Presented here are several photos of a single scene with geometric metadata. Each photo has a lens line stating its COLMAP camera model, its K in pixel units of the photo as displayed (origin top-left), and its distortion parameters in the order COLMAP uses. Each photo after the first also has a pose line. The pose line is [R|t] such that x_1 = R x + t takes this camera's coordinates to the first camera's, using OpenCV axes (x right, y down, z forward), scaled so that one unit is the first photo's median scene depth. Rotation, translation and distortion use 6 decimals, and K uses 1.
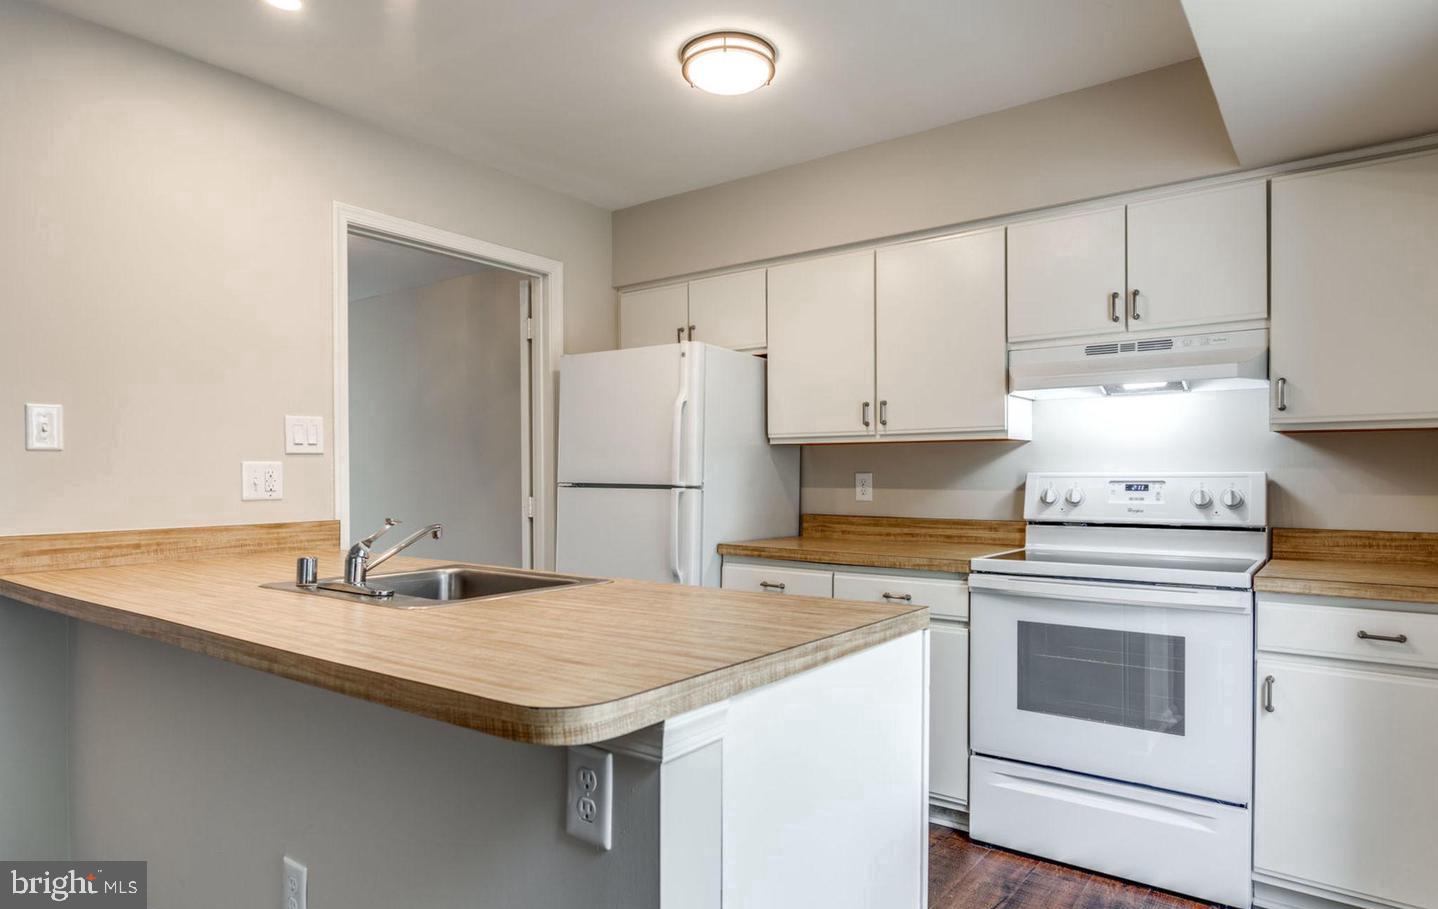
lens RADIAL K [[830.1, 0, 719.9], [0, 830.1, 483.8], [0, 0, 1]] dist [-0.005619, -0.000394]
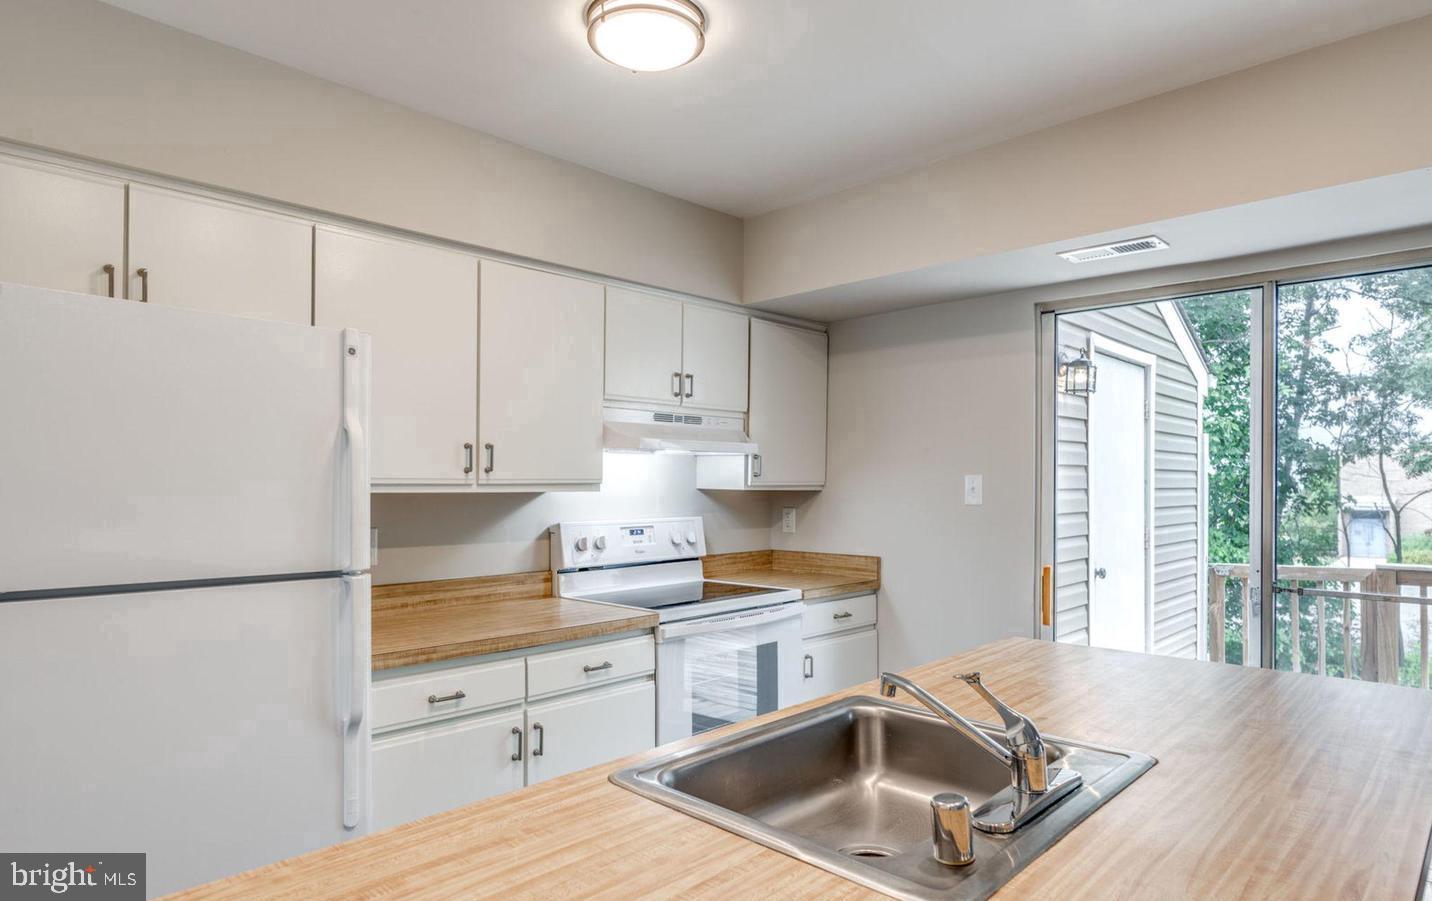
lens RADIAL K [[843.7, 0, 742.6], [0, 843.7, 479.4], [0, 0, 1]] dist [0.000545, 0.000540]
pose [[0.100246, 0.003265, 0.994957, -0.682073], [0.006430, 0.999972, -0.003929, -0.065040], [-0.994942, 0.006791, 0.100222, 0.726965]]
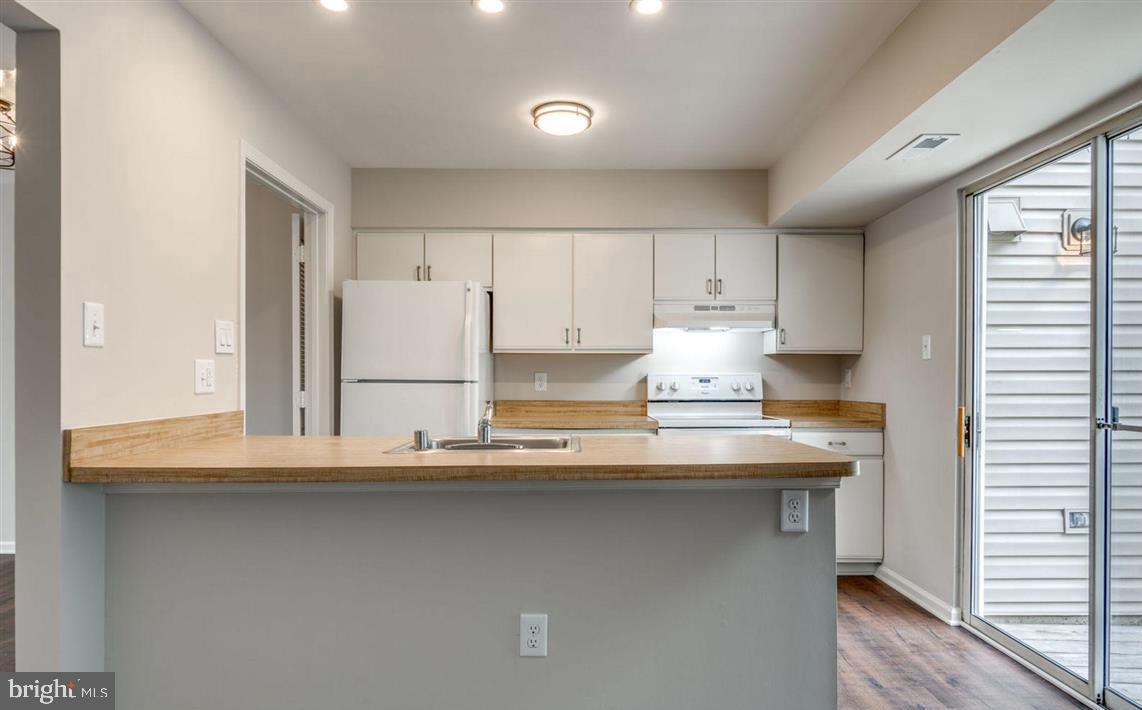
lens RADIAL K [[673.1, 0, 571.8], [0, 673.1, 378.2], [0, 0, 1]] dist [-0.005169, 0.000041]
pose [[0.795075, 0.000060, 0.606512, -0.672765], [0.004533, 0.999971, -0.006041, 0.006042], [-0.606495, 0.007553, 0.795052, -0.040748]]
